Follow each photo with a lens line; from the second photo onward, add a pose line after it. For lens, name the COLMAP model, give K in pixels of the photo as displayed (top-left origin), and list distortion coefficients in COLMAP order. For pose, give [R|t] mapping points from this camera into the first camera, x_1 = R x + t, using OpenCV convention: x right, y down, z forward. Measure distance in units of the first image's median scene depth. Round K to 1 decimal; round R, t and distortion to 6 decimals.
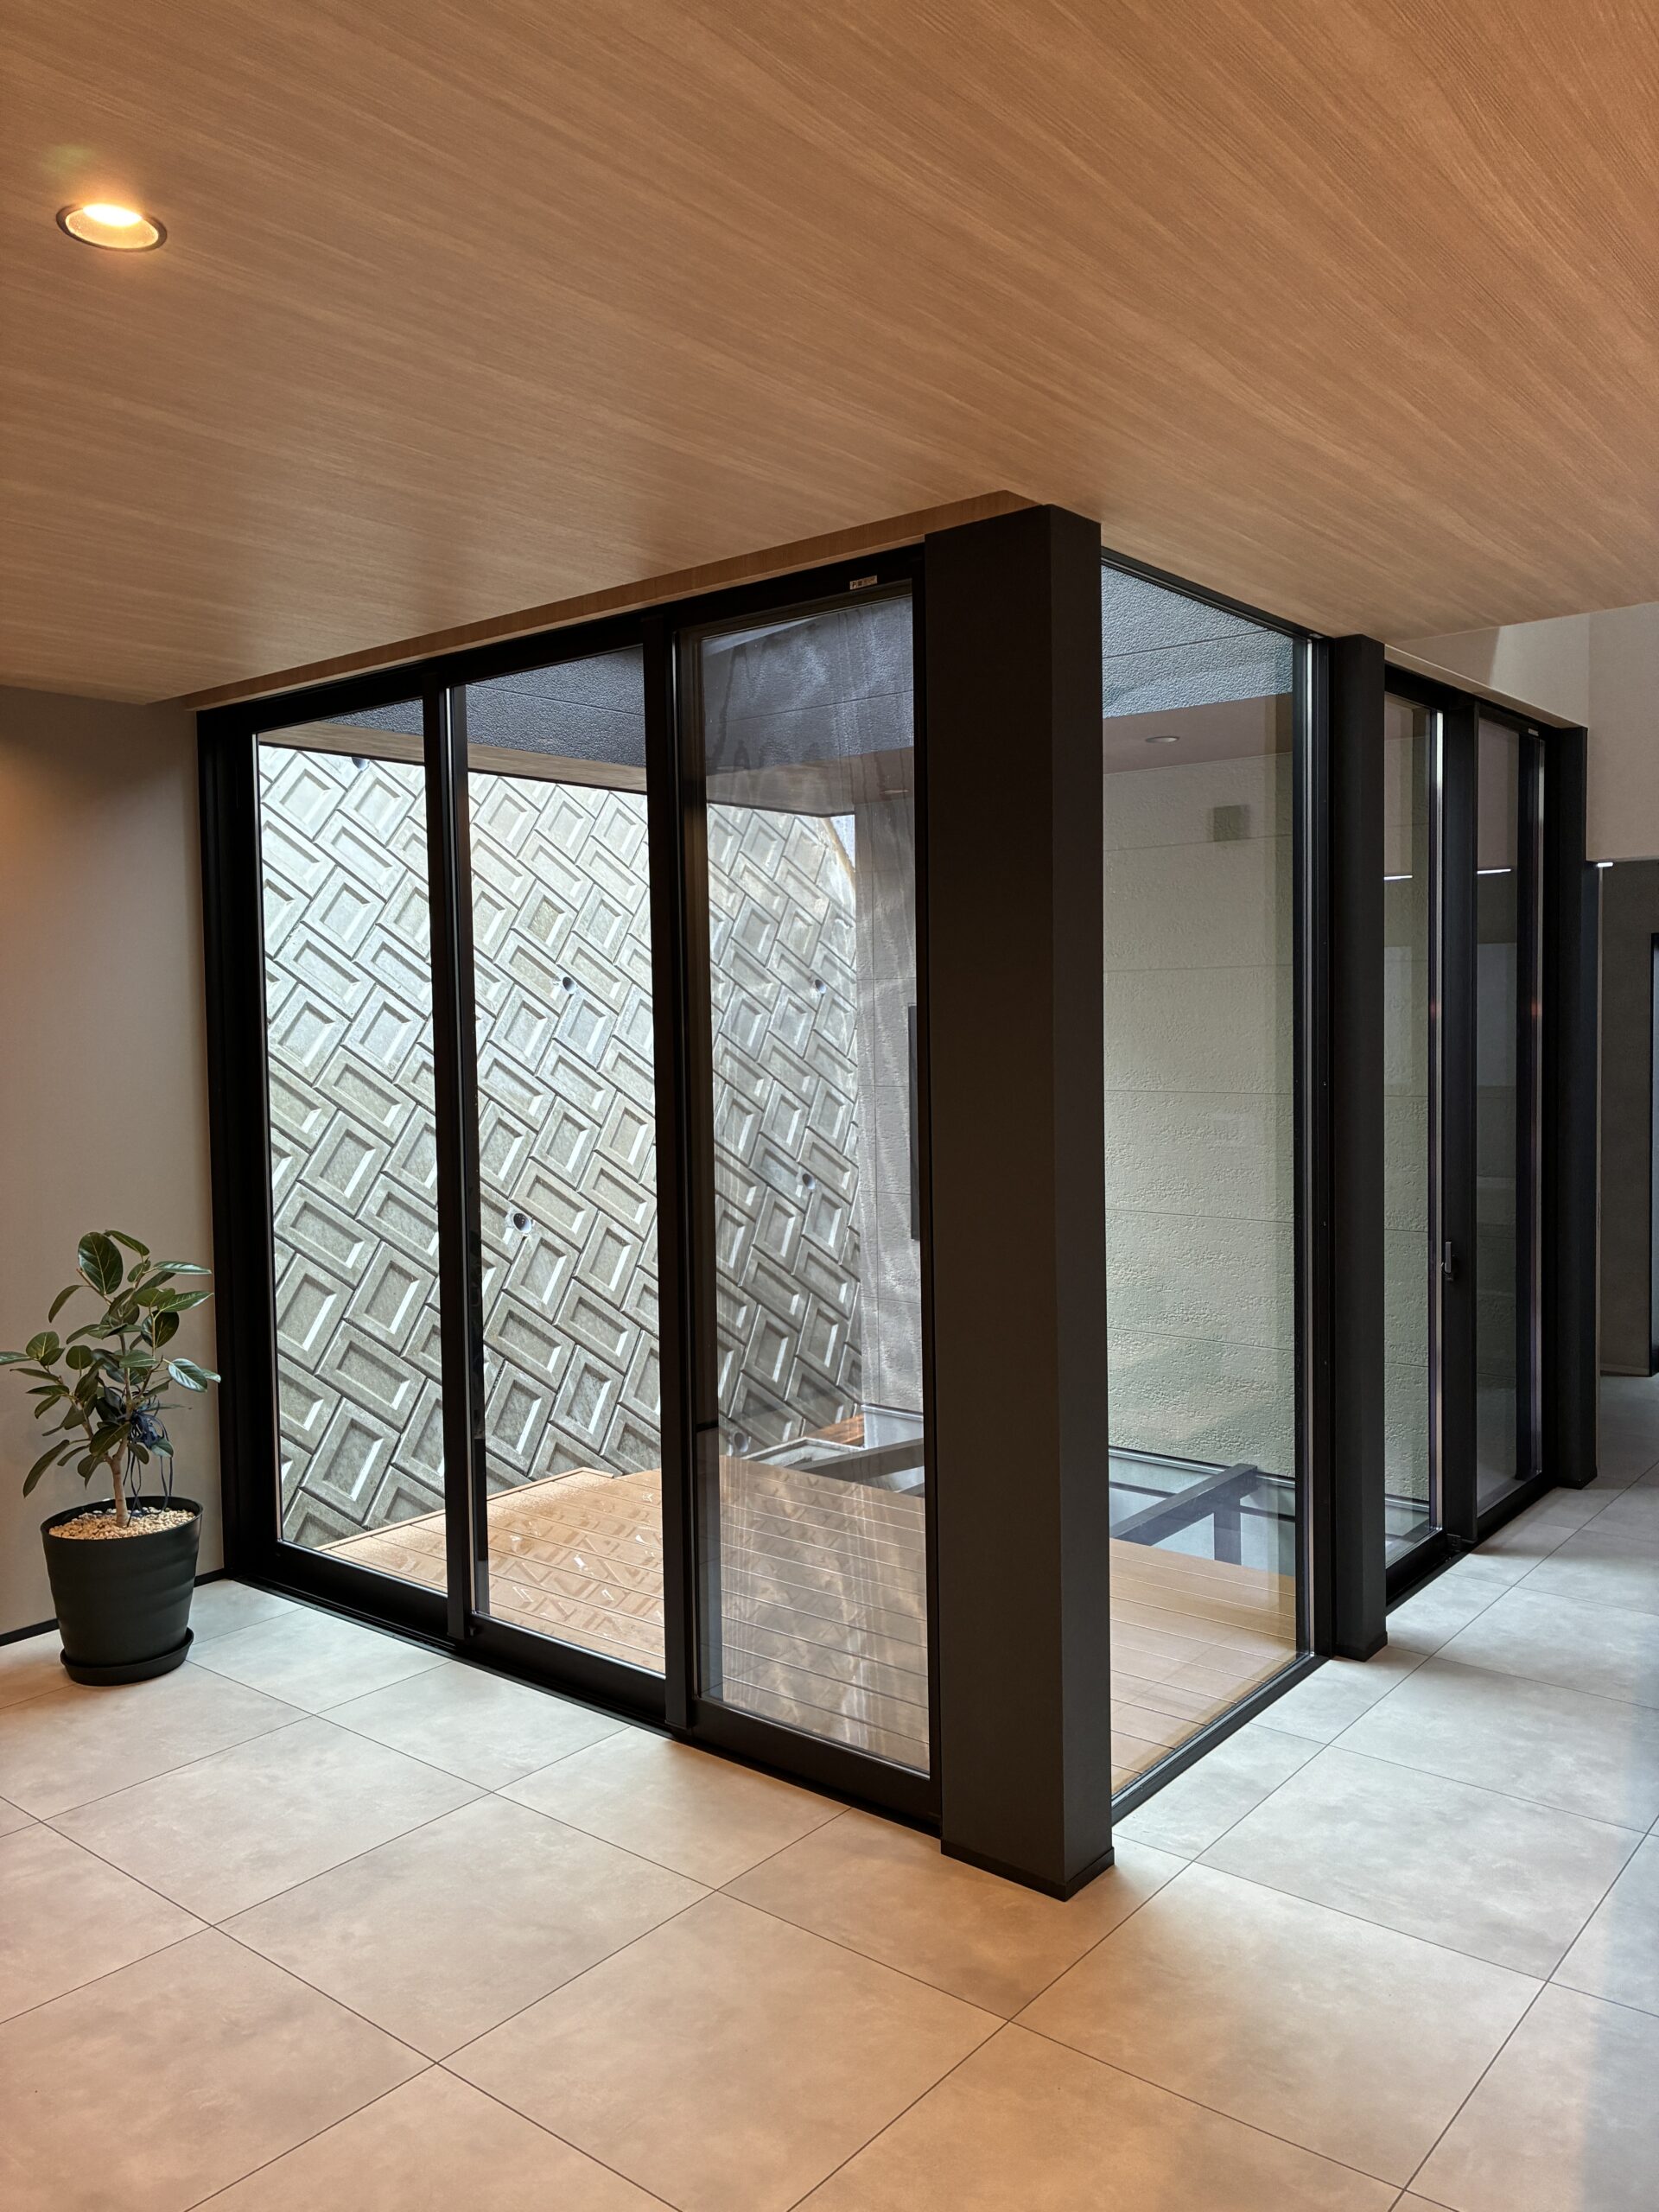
lens RADIAL K [[1689.4, 0, 829.5], [0, 1689.4, 1106.0], [0, 0, 1]] dist [0.044114, -0.012266]
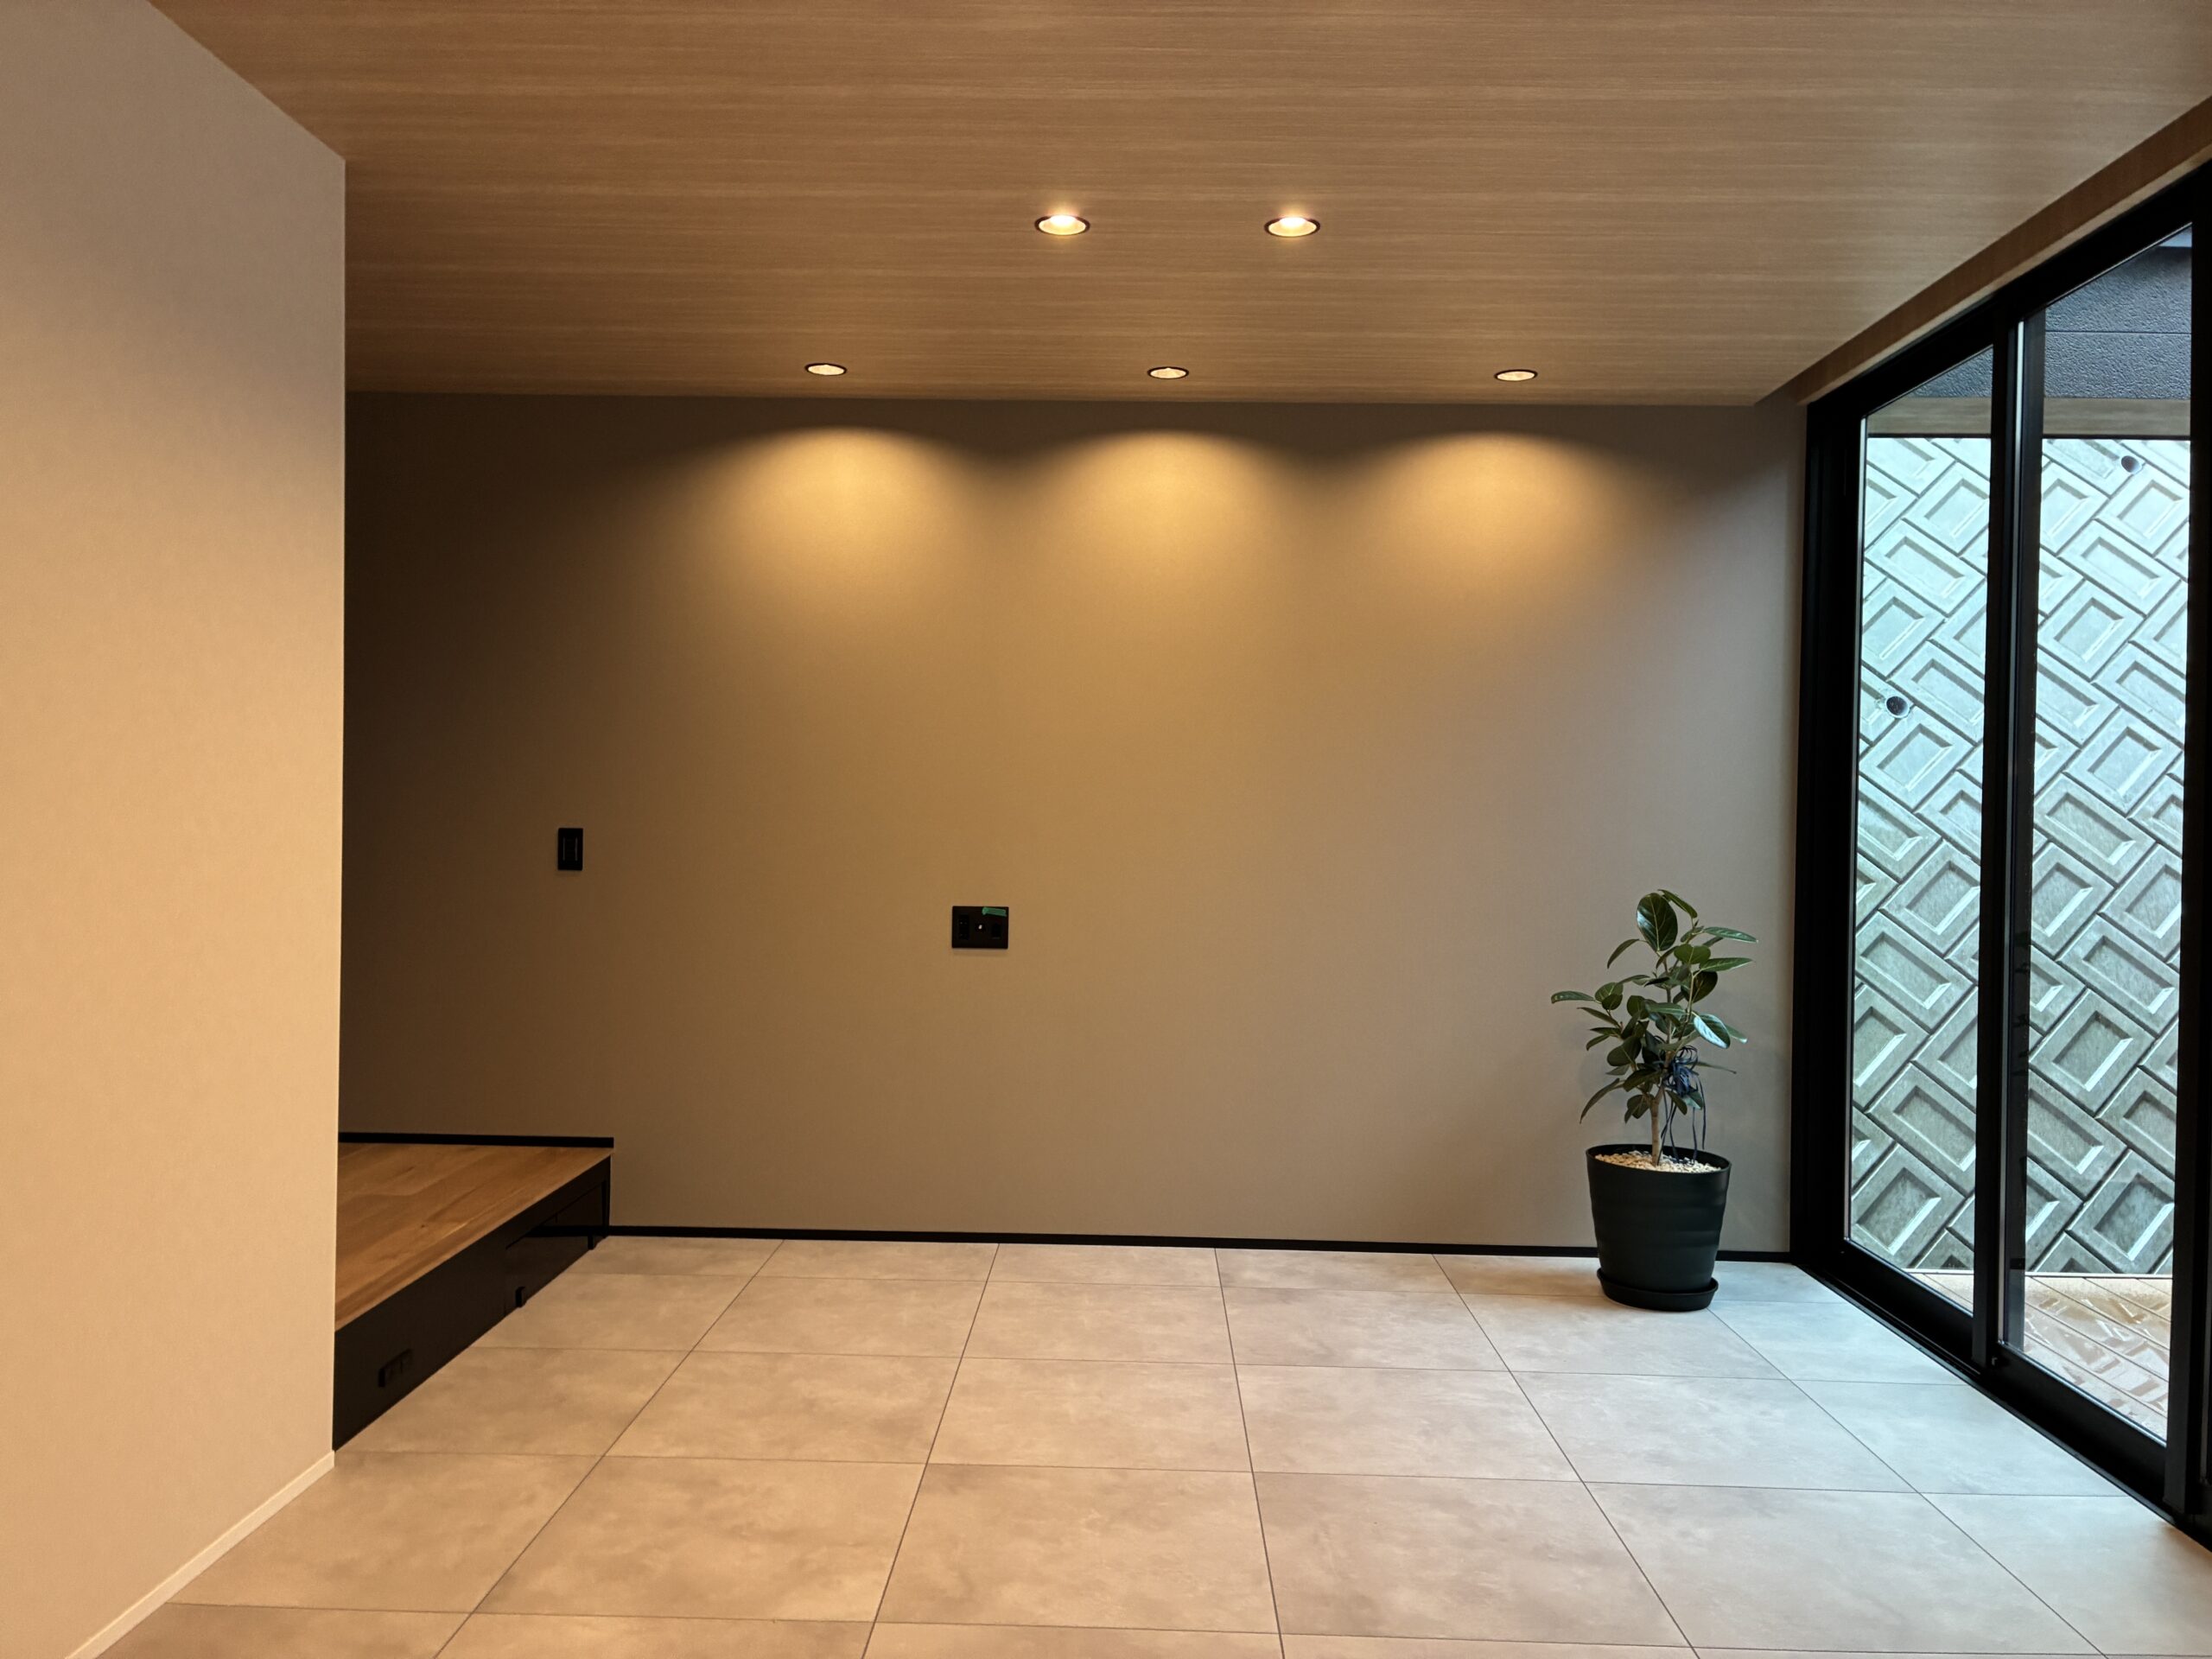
lens RADIAL K [[1689.4, 0, 1103.3], [0, 1689.4, 838.1], [0, 0, 1]] dist [0.044114, -0.012266]
pose [[0.627091, 0.039466, -0.777945, 0.187482], [-0.066937, 0.997752, -0.003340, 0.065653], [0.776064, 0.054168, 0.628323, 0.043773]]
